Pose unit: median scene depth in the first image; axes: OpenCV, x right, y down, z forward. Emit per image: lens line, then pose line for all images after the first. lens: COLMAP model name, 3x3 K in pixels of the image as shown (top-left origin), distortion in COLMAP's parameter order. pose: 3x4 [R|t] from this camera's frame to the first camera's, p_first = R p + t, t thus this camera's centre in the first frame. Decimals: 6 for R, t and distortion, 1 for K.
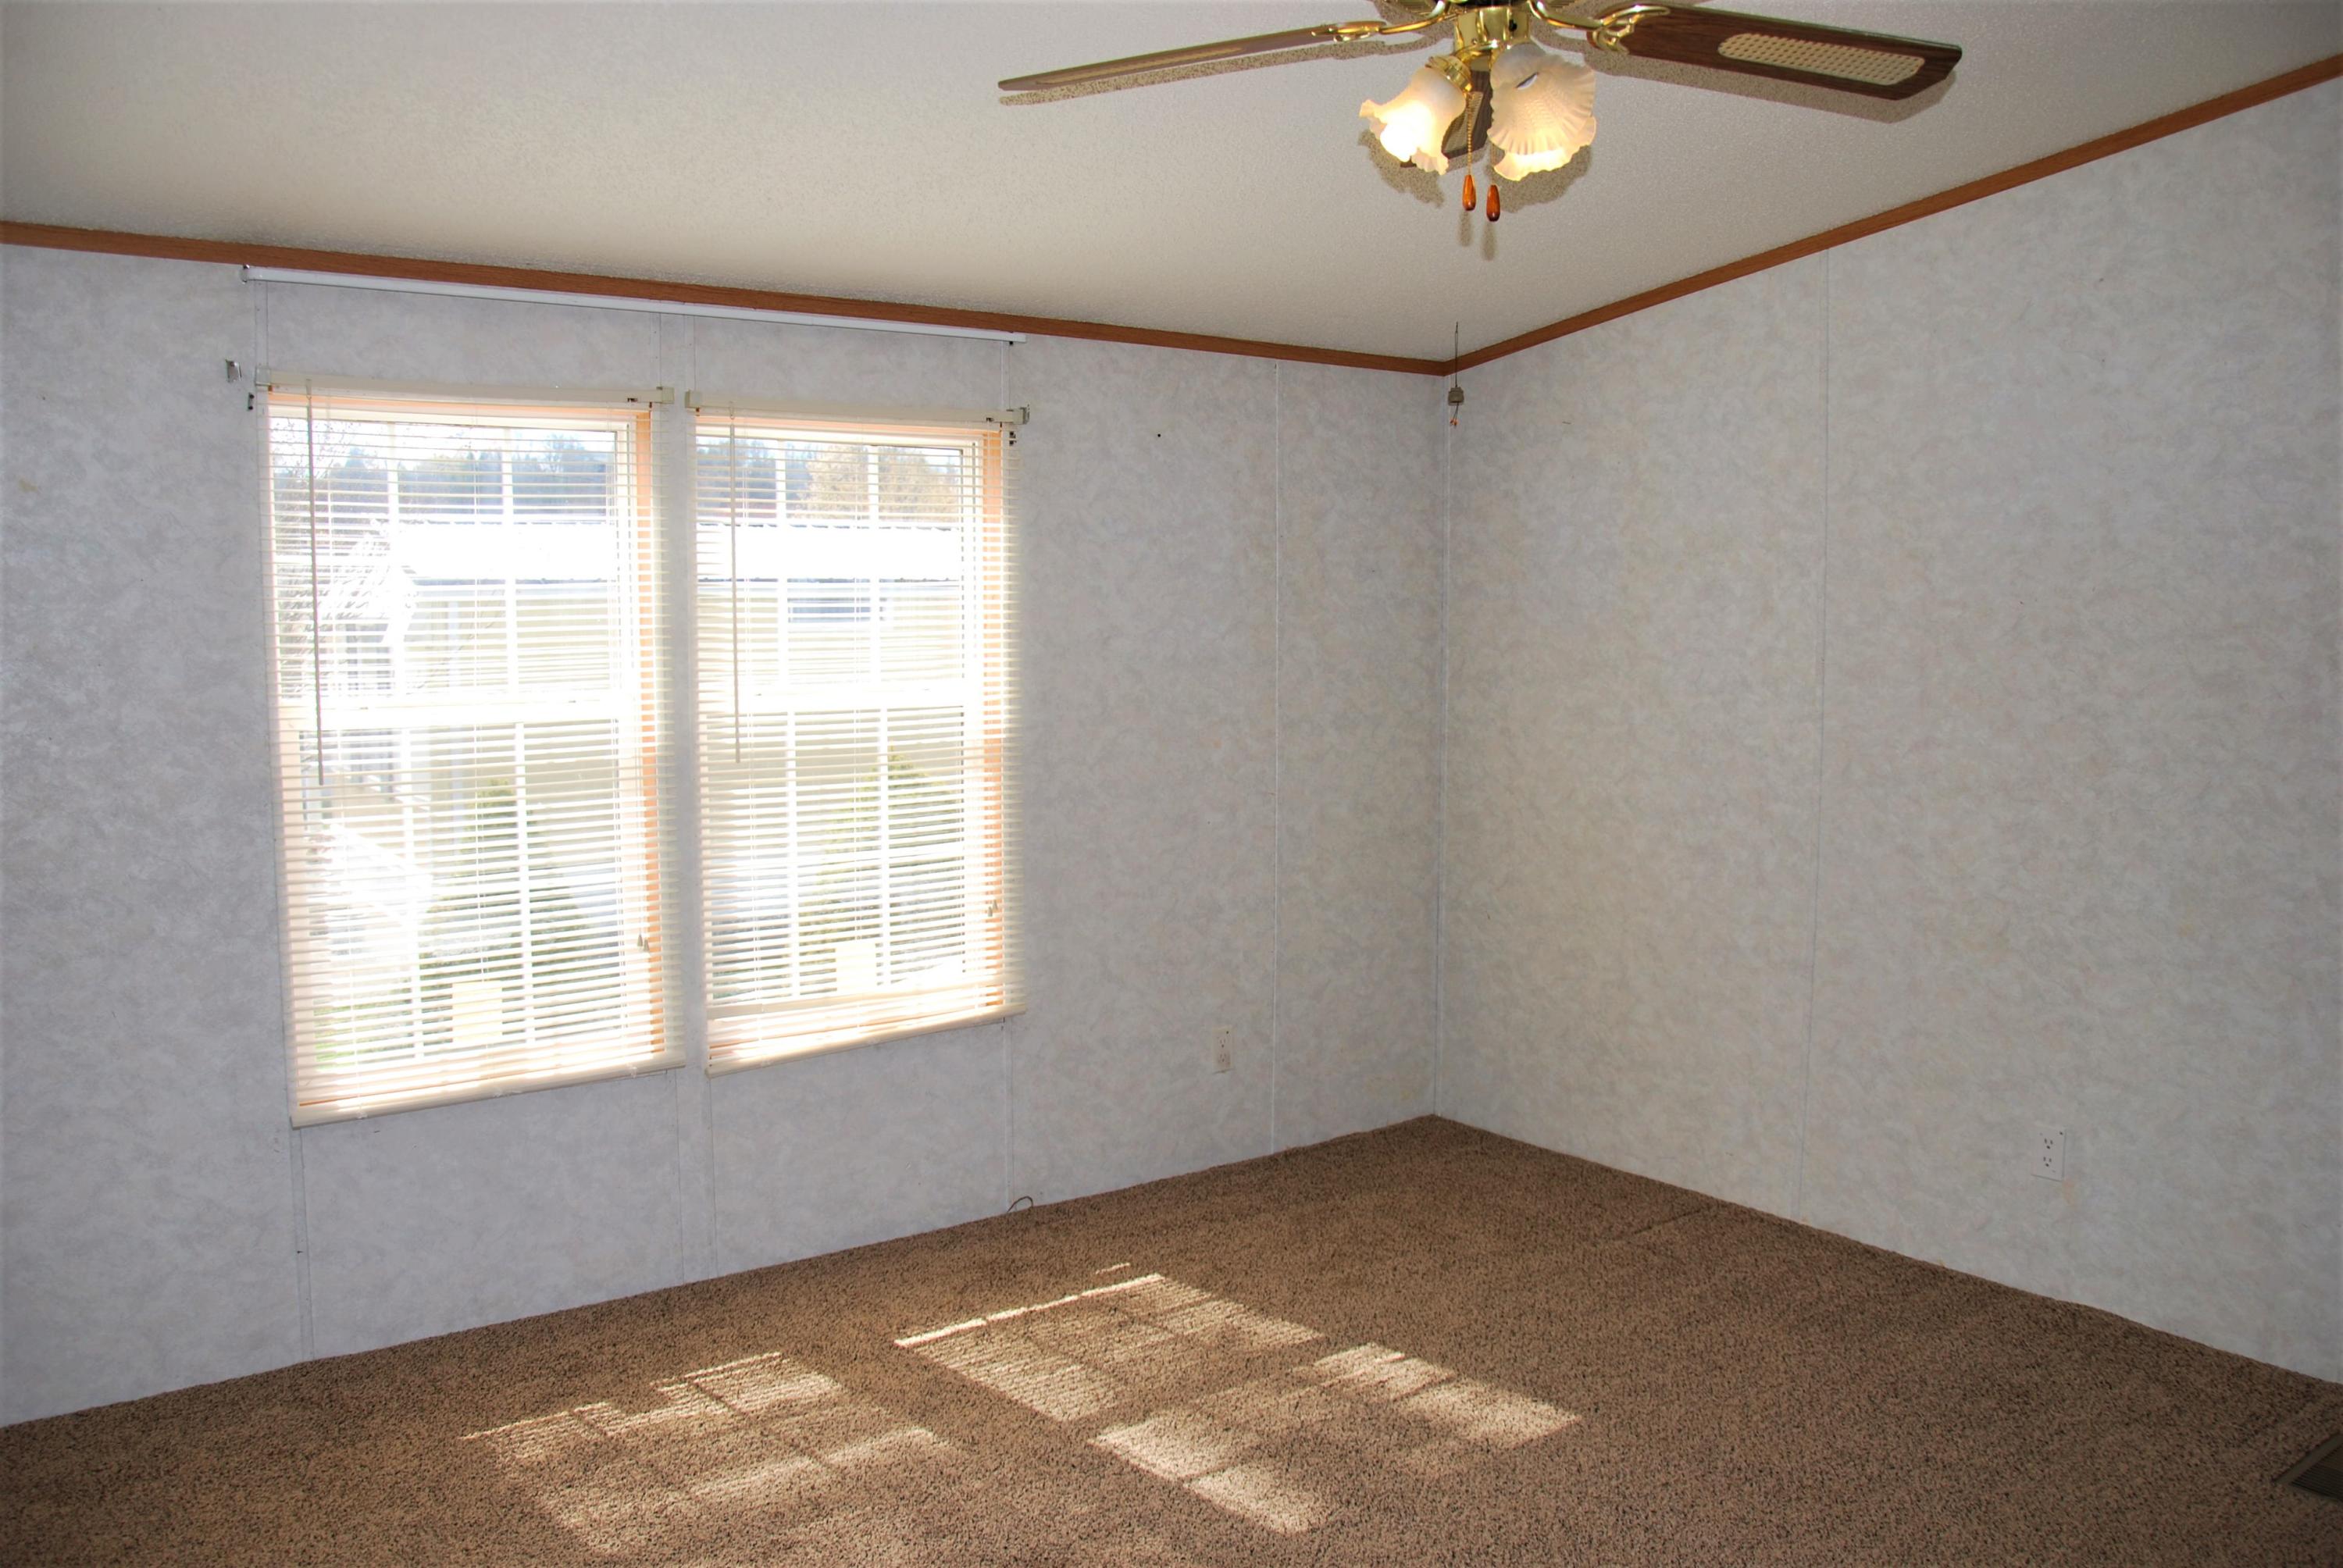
lens RADIAL K [[1830.0, 0, 1162.5], [0, 1830.0, 803.8], [0, 0, 1]] dist [-0.163801, 0.126403]
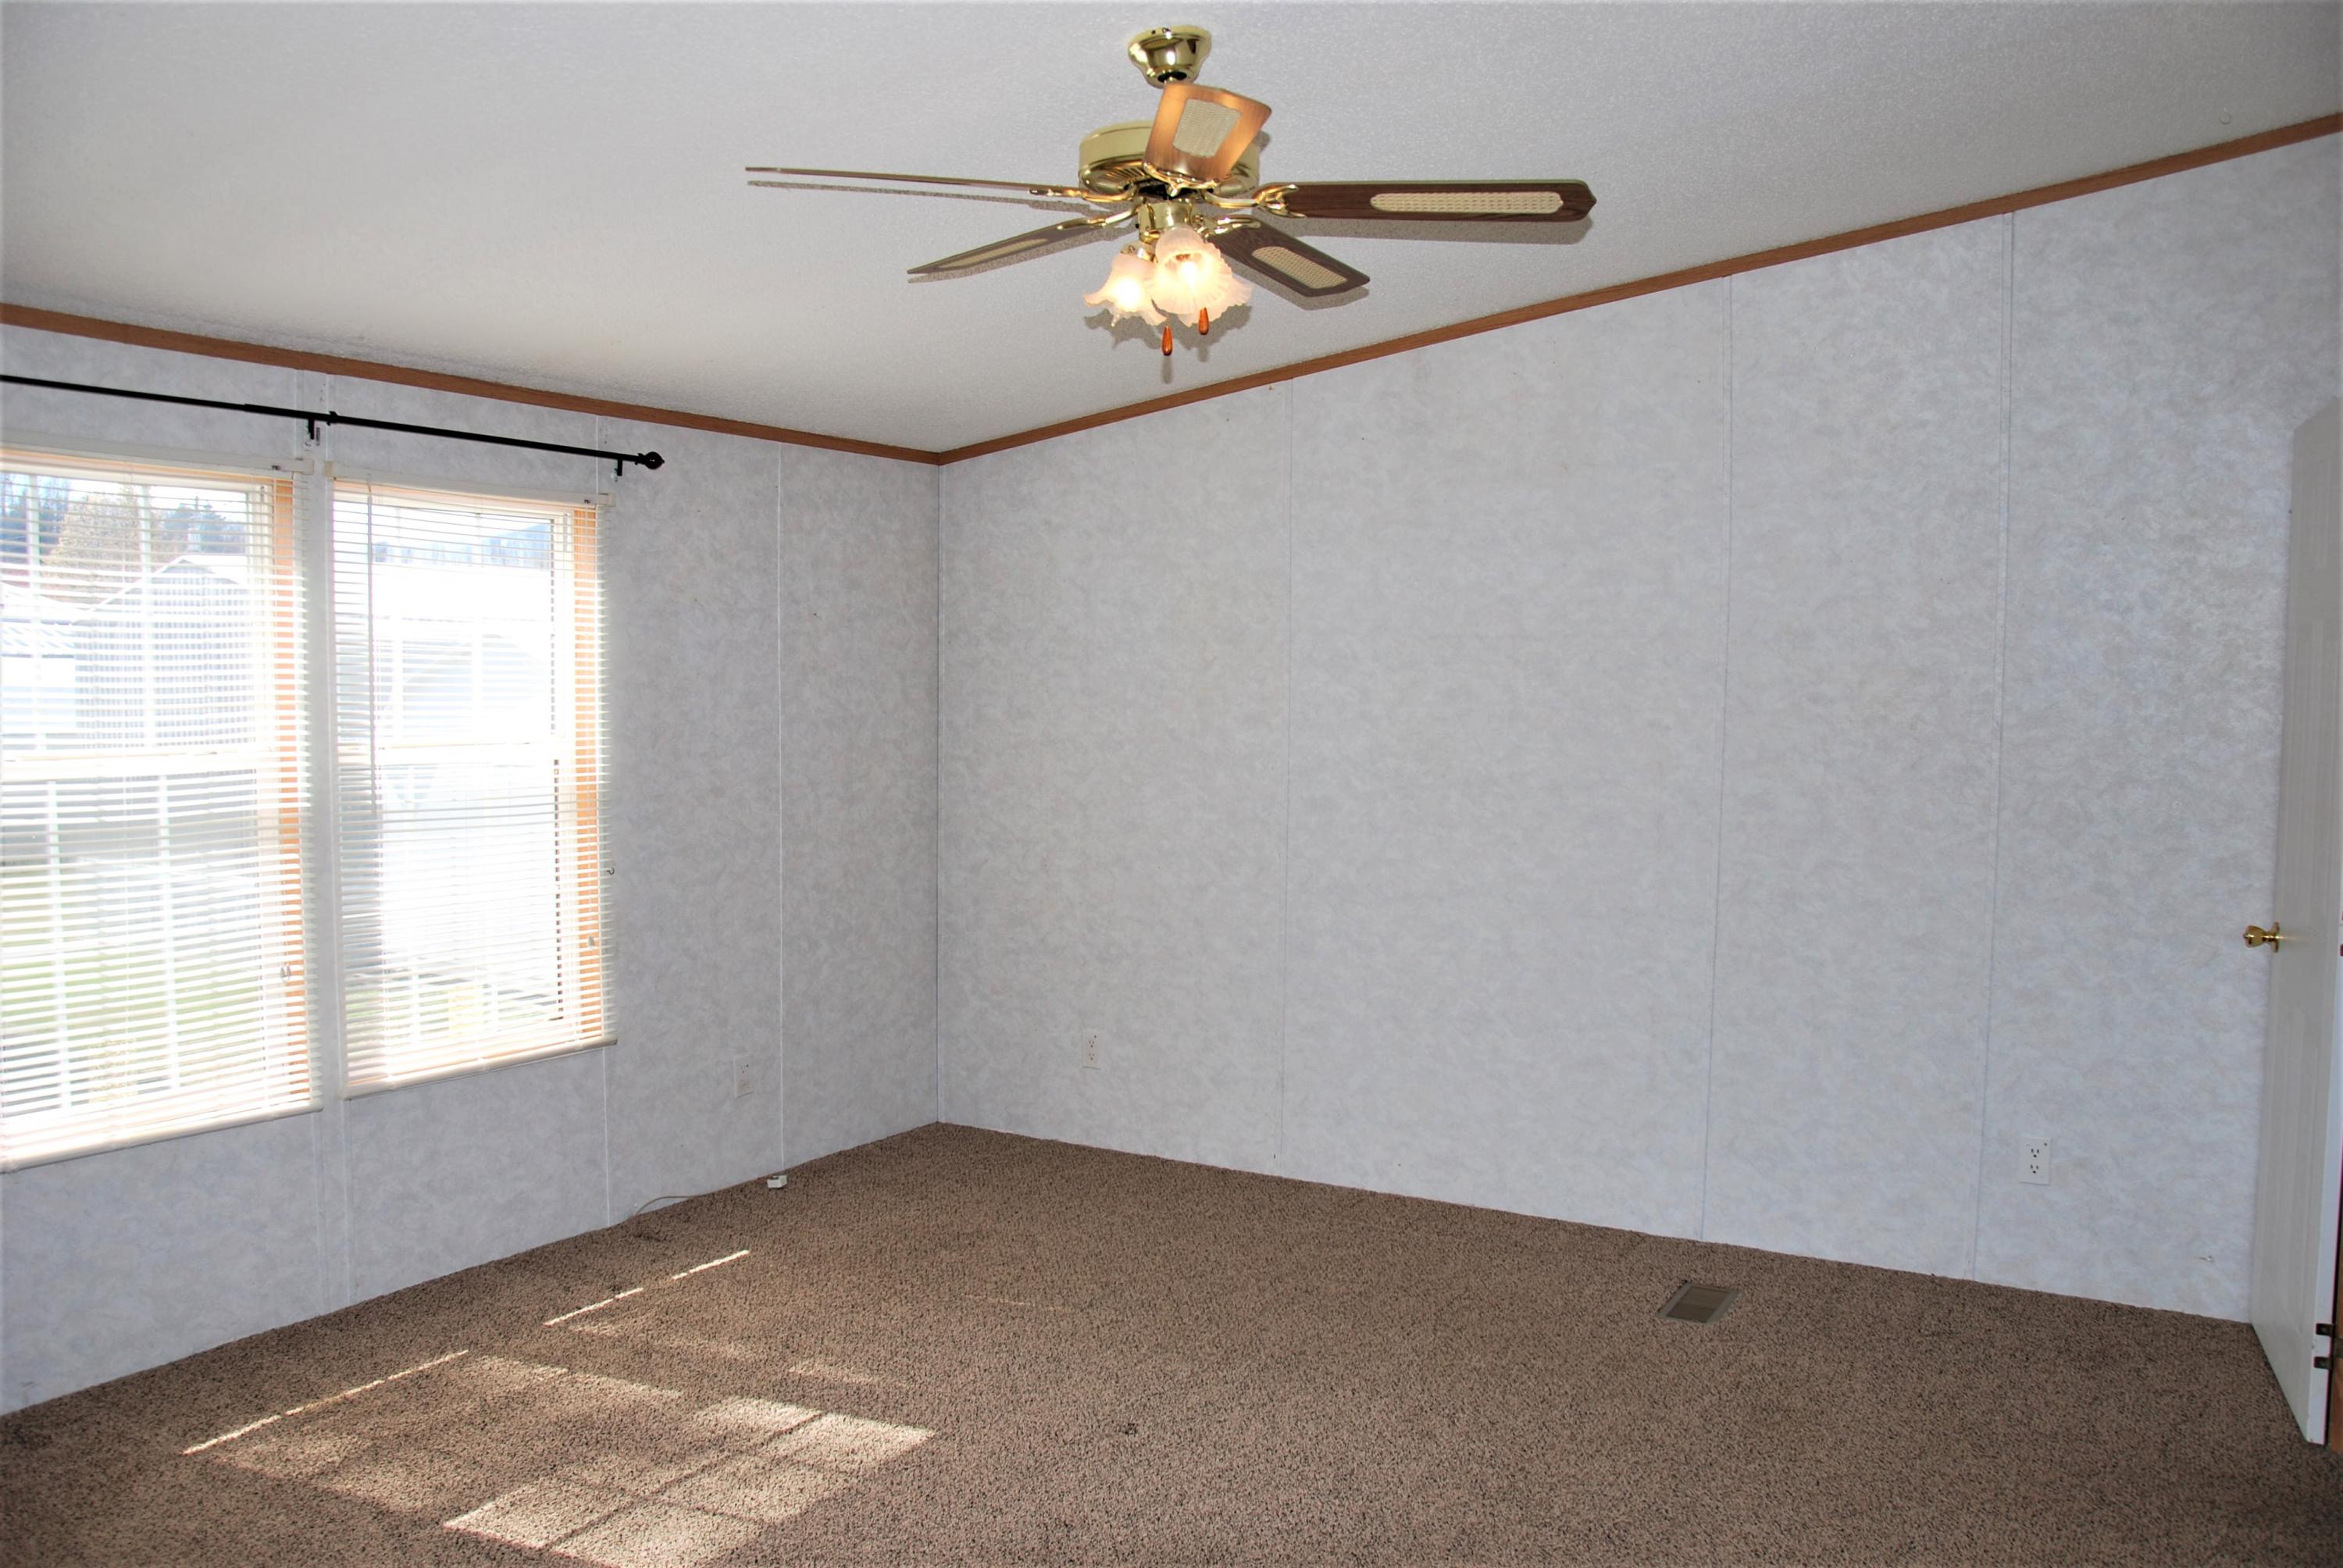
lens RADIAL K [[1830.0, 0, 1162.5], [0, 1830.0, 803.8], [0, 0, 1]] dist [-0.163801, 0.126403]
pose [[0.924469, -0.016801, 0.380888, -0.209928], [0.030043, 0.999132, -0.028847, 0.017404], [-0.380072, 0.038111, 0.924171, -0.141493]]
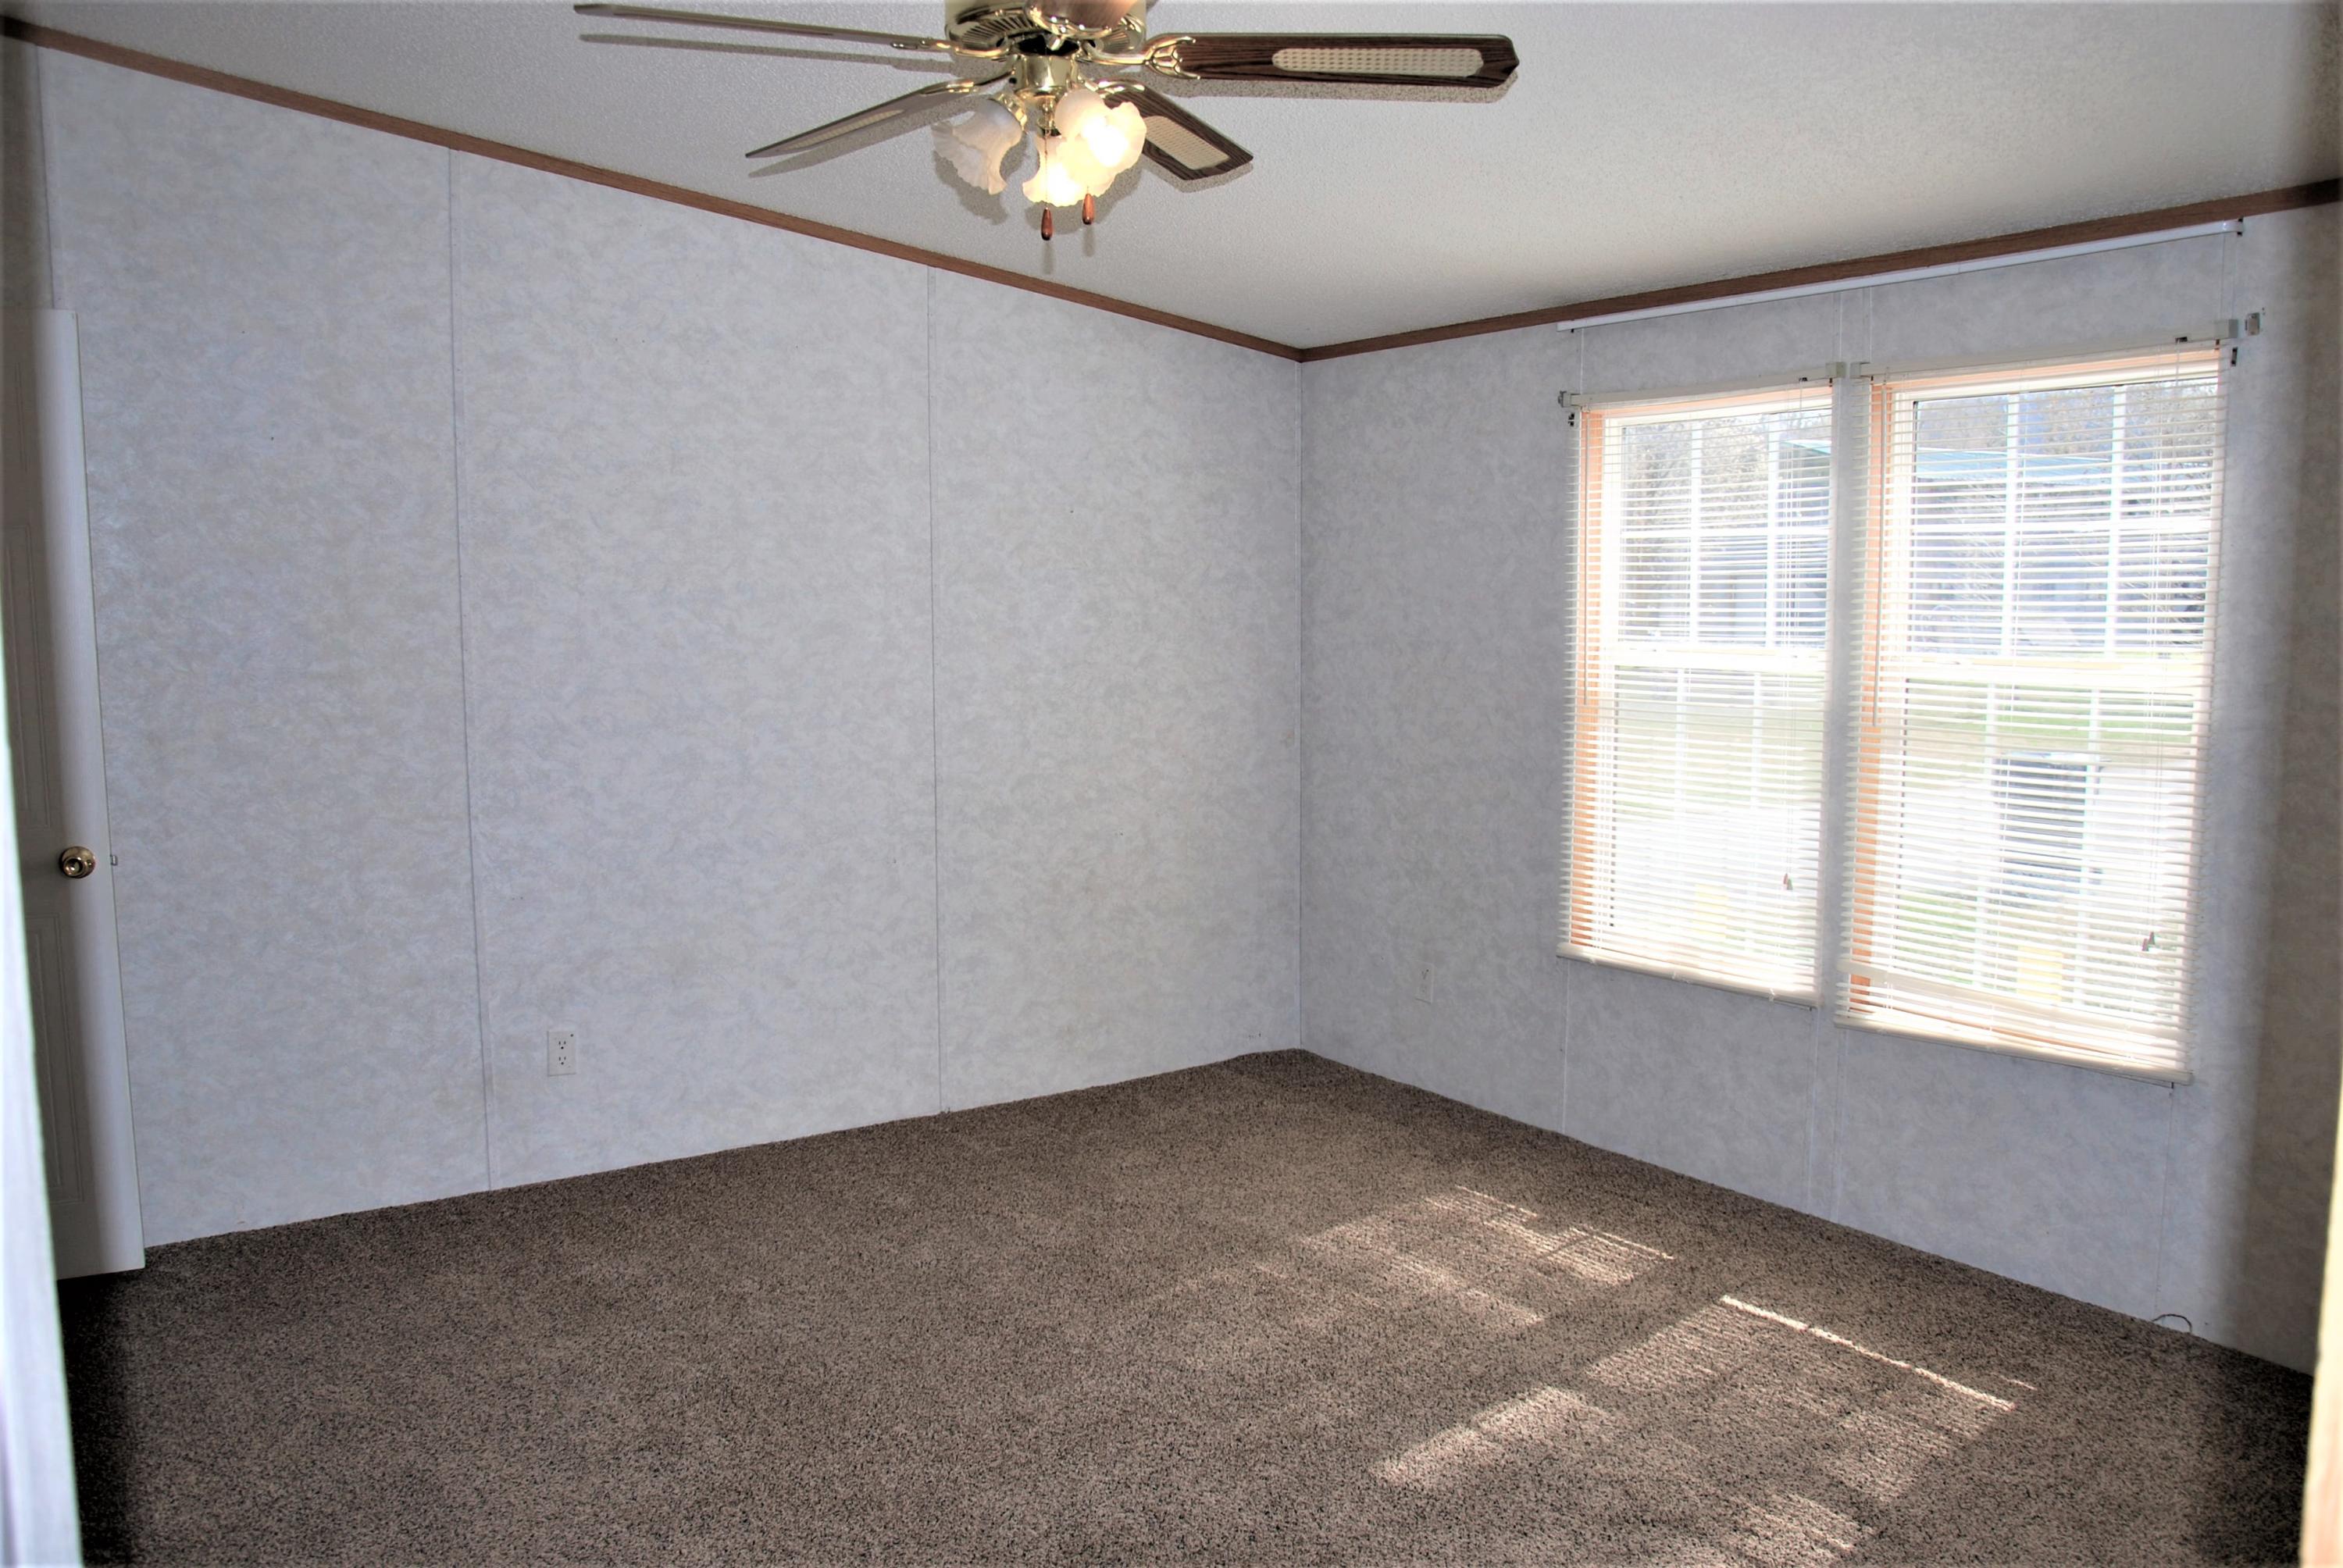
lens RADIAL K [[1830.0, 0, 1162.5], [0, 1830.0, 803.8], [0, 0, 1]] dist [-0.163801, 0.126403]
pose [[-0.043512, 0.121047, -0.991693, 0.812494], [-0.095239, 0.987610, 0.124728, -0.069634], [0.994503, 0.099875, -0.031444, 0.671484]]
